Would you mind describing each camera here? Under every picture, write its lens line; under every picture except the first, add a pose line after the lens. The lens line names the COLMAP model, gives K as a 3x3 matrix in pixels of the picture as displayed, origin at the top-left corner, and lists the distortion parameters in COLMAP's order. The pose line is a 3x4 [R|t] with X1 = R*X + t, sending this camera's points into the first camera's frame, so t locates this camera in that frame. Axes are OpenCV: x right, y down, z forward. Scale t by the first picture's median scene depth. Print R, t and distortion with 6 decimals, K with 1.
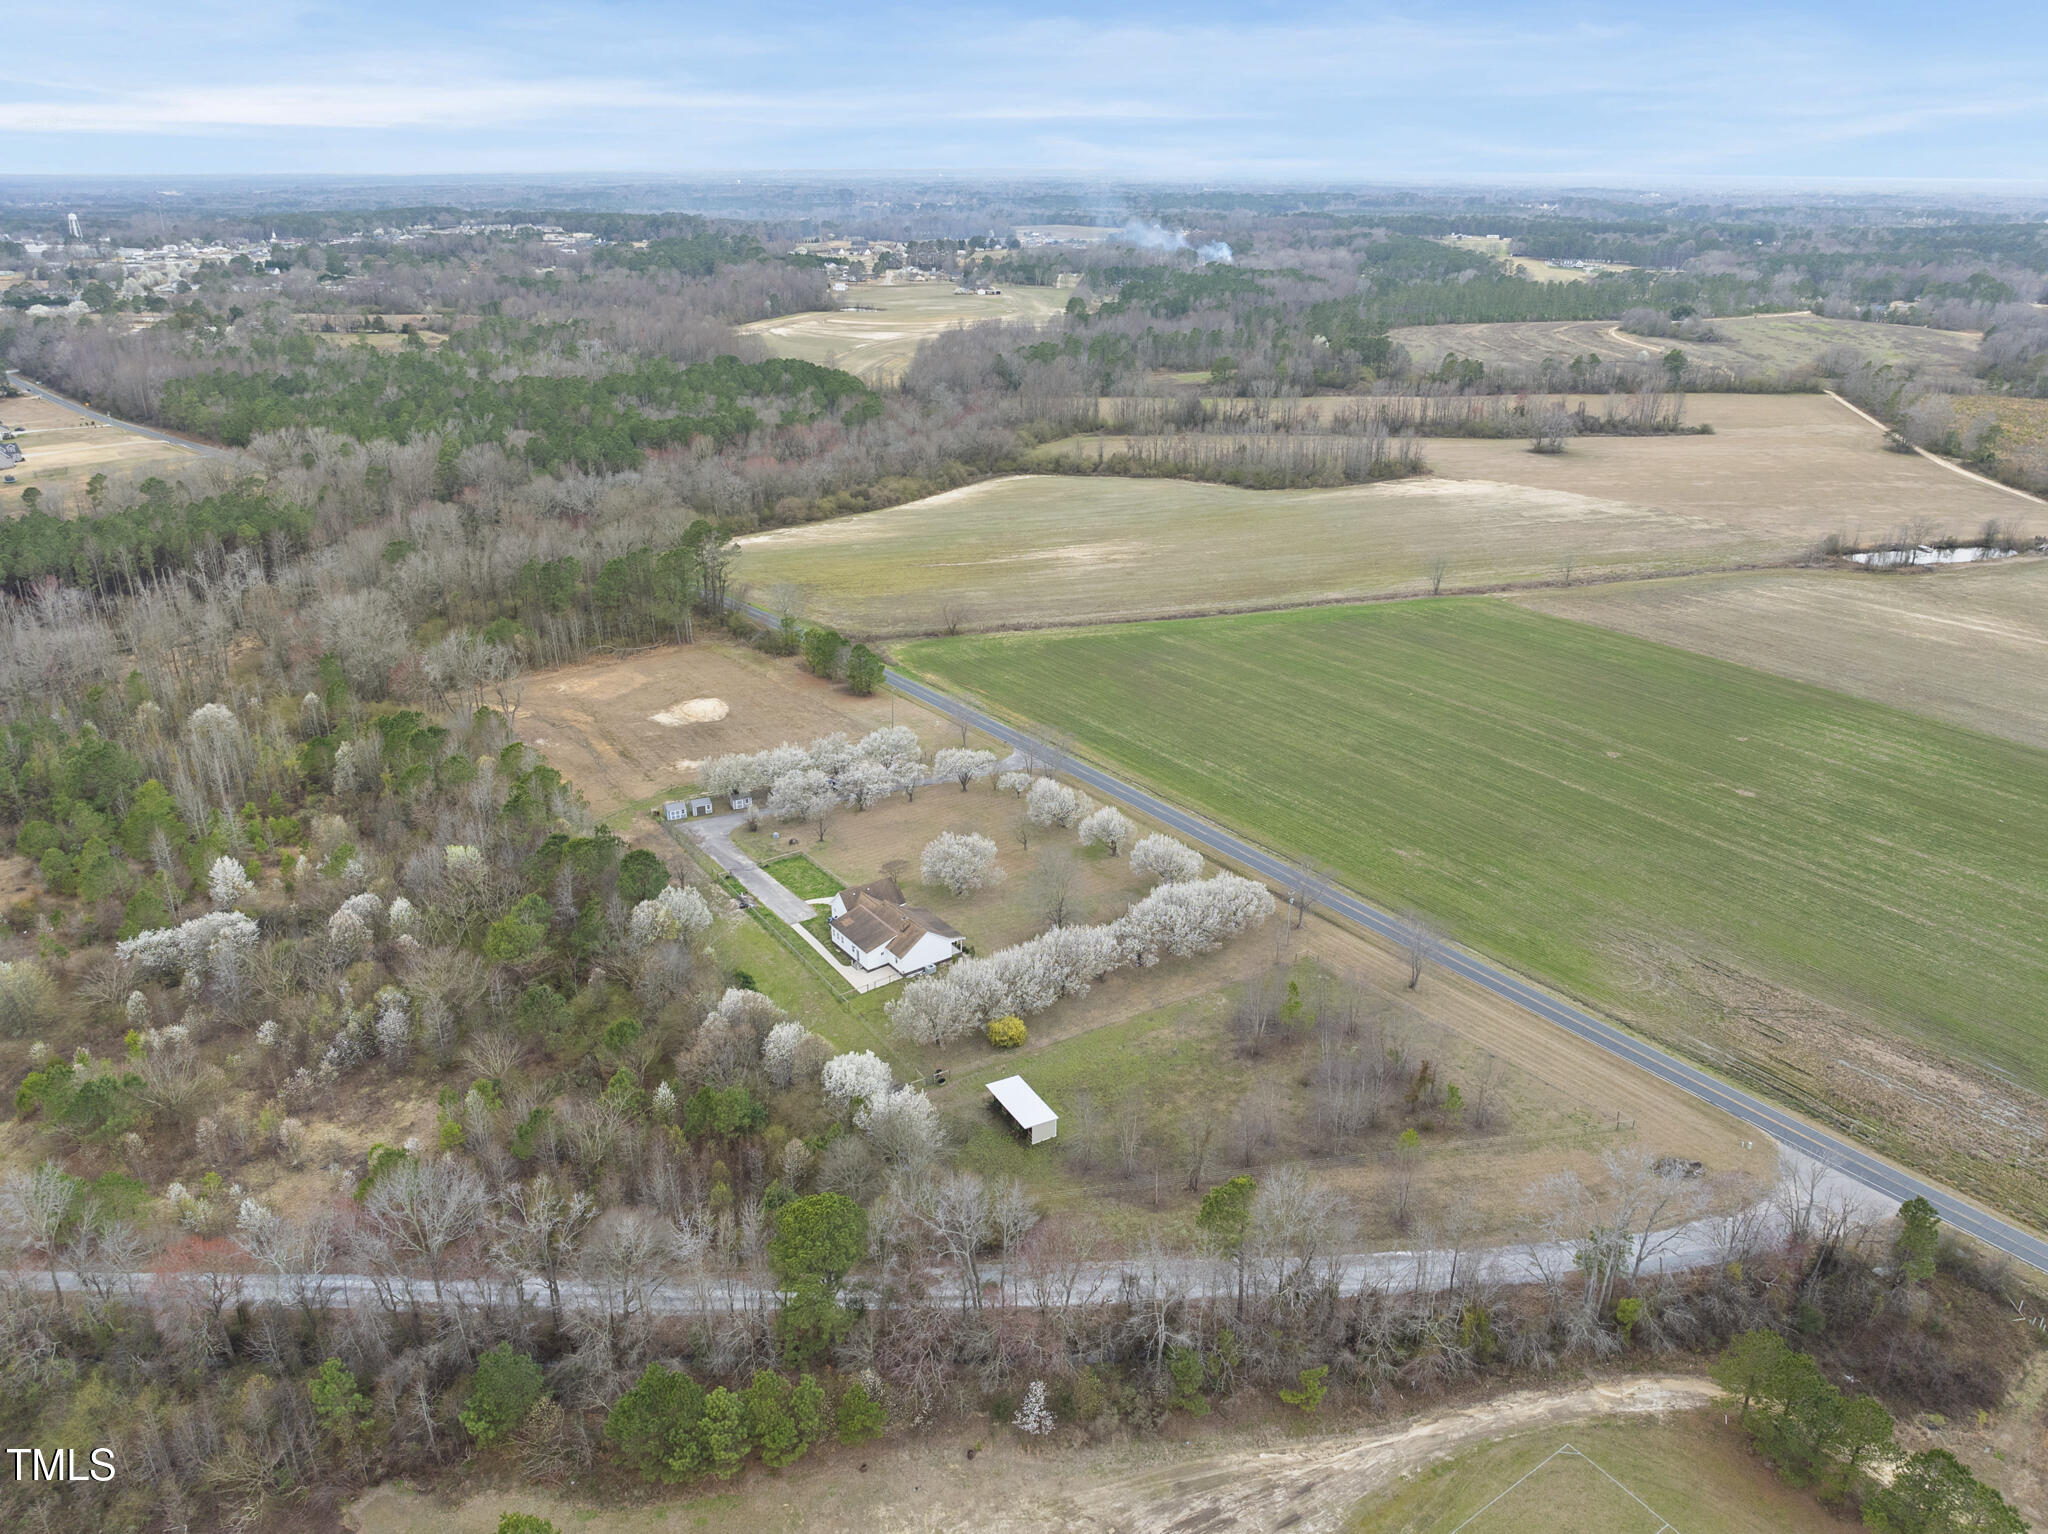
lens RADIAL K [[1439.3, 0, 1031.4], [0, 1439.3, 755.4], [0, 0, 1]] dist [-0.032053, -0.009296]
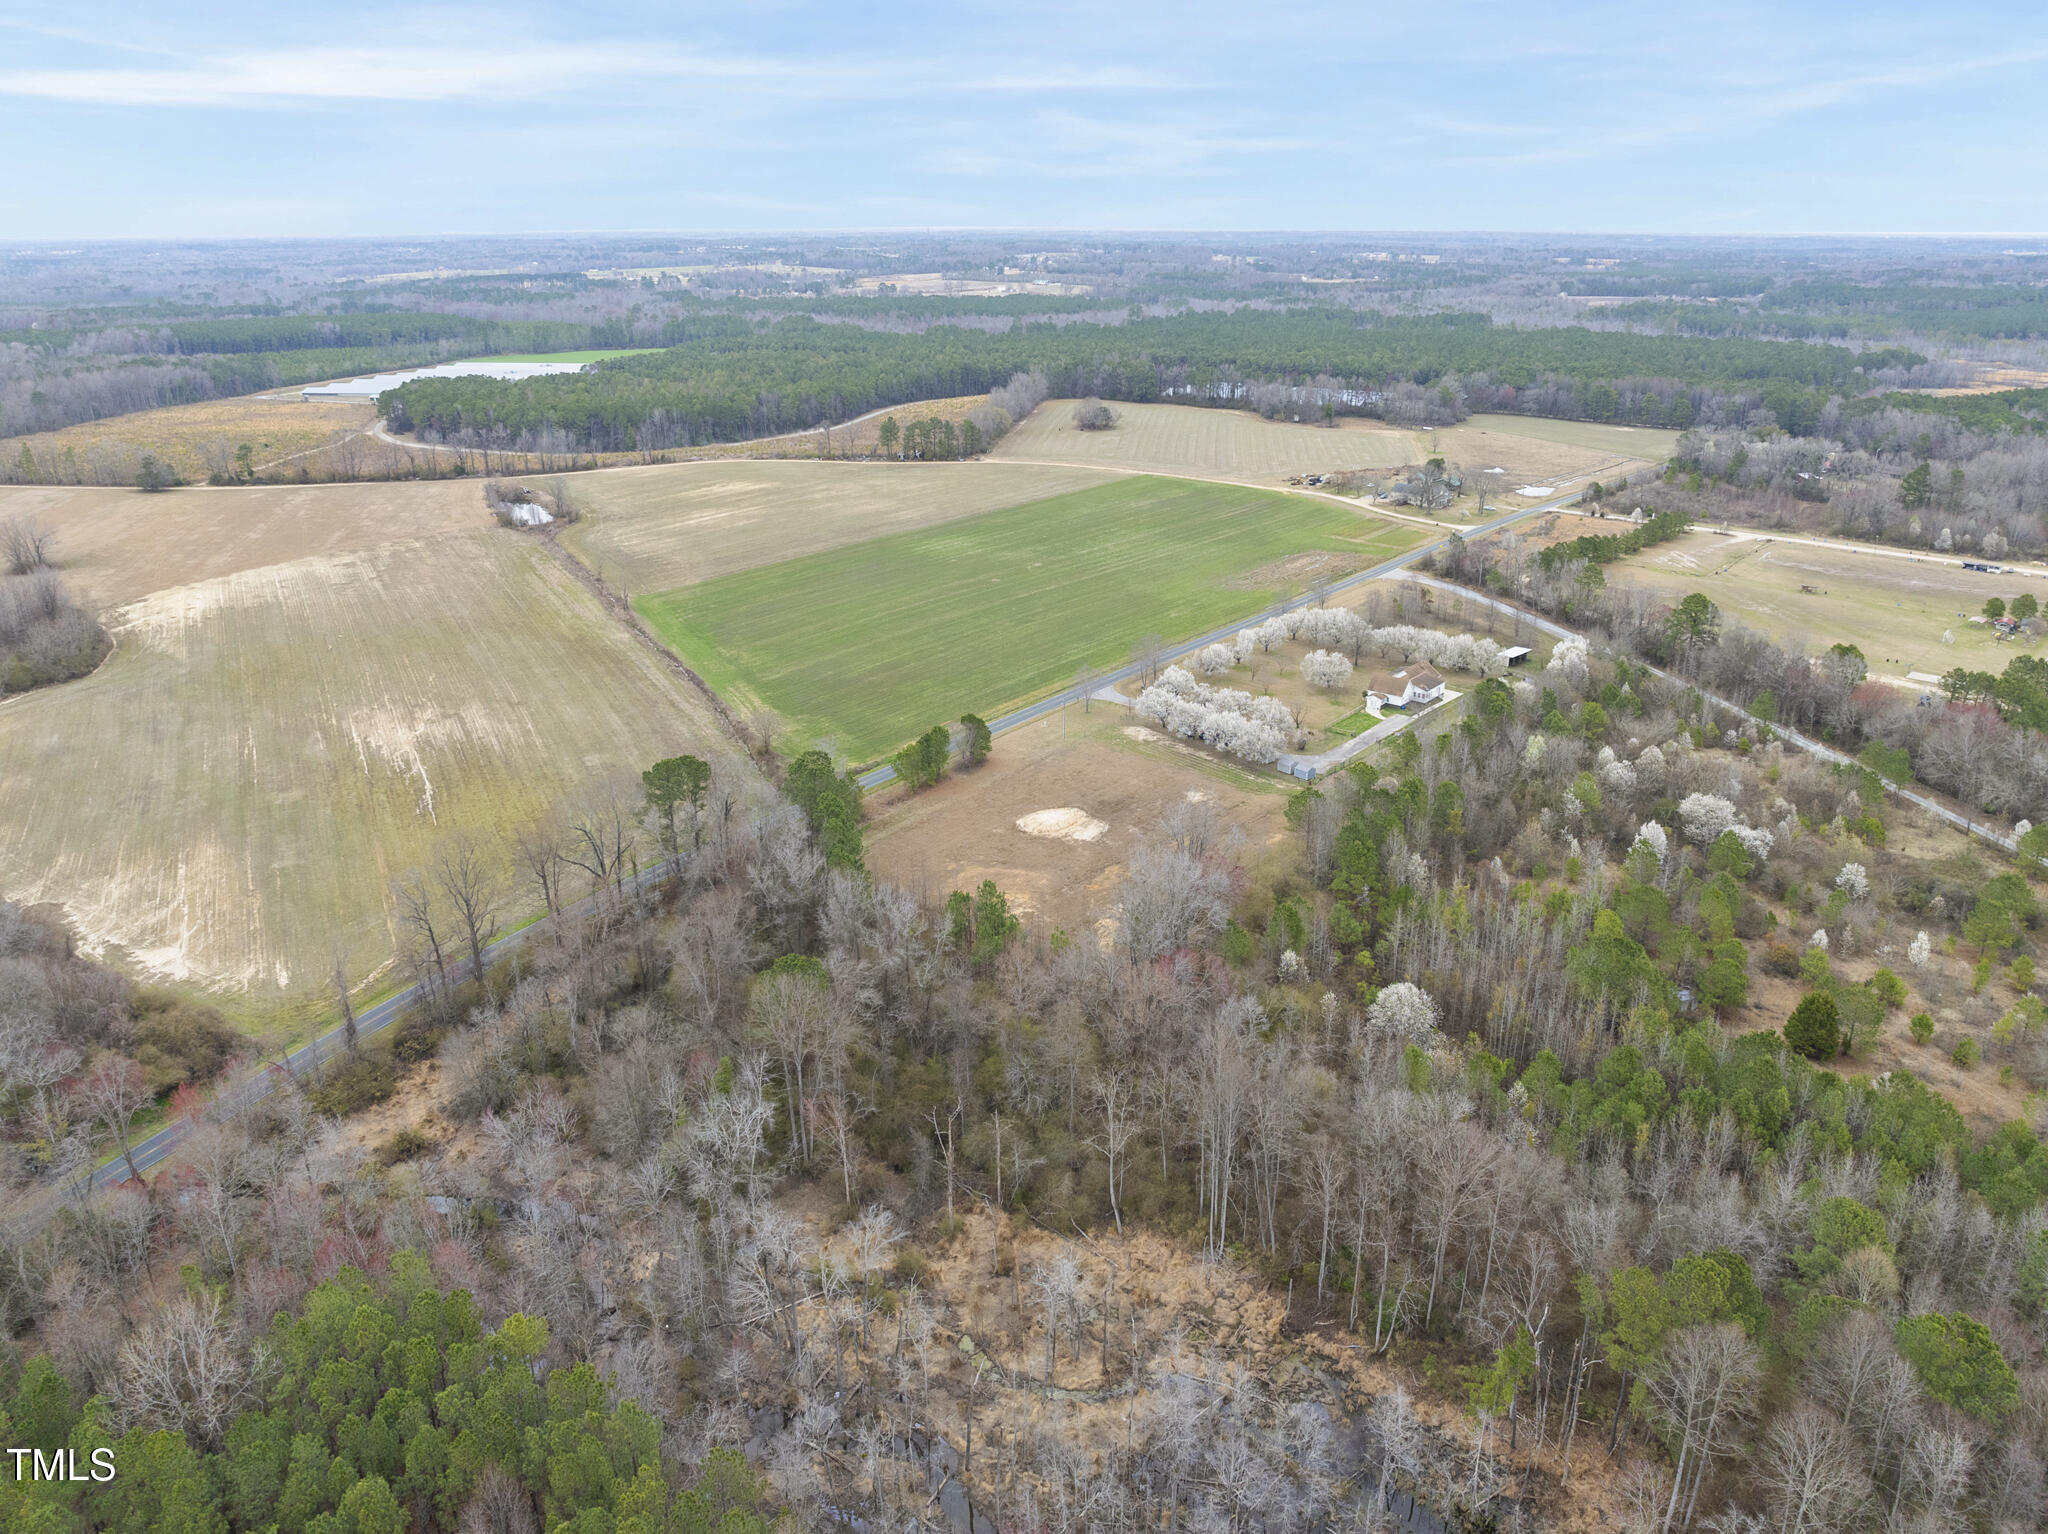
lens RADIAL K [[1439.3, 0, 1031.4], [0, 1439.3, 755.4], [0, 0, 1]] dist [-0.032053, -0.009296]
pose [[-0.248423, -0.341427, 0.906484, -1.132085], [0.372253, 0.830307, 0.414751, -0.489883], [-0.894267, 0.440475, -0.079170, 1.168623]]
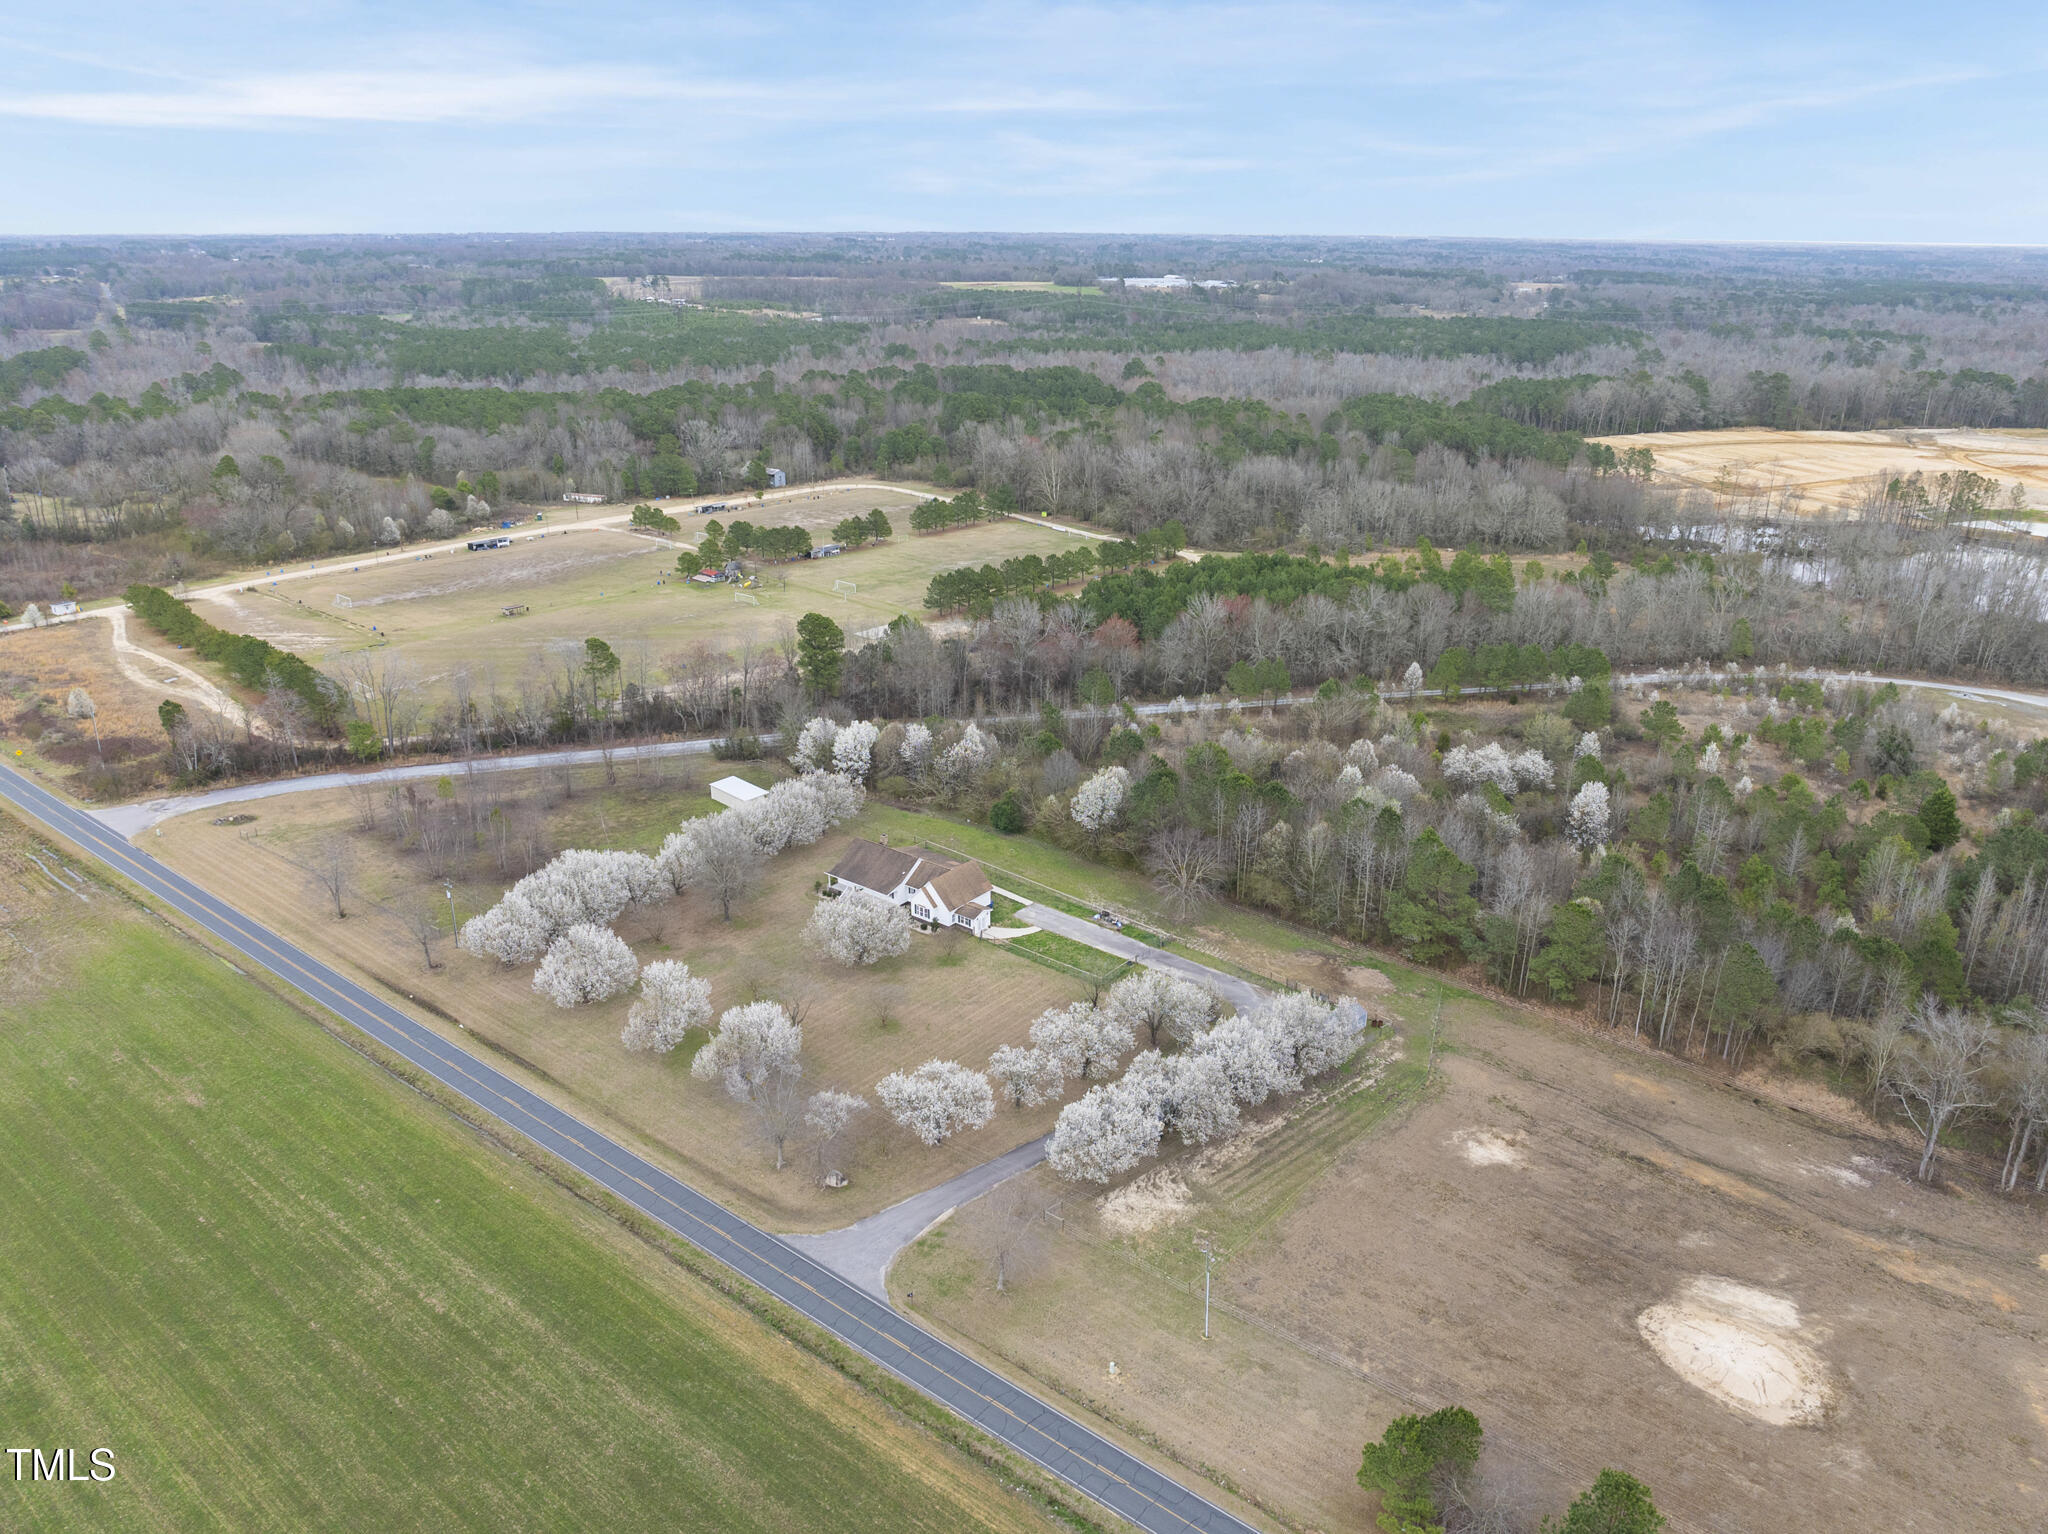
lens RADIAL K [[1439.3, 0, 1031.4], [0, 1439.3, 755.4], [0, 0, 1]] dist [-0.032053, -0.009296]
pose [[-0.962322, 0.083844, -0.258664, 0.045286], [-0.114256, 0.738535, 0.664463, -0.425381], [0.246743, 0.668981, -0.701129, 1.220822]]
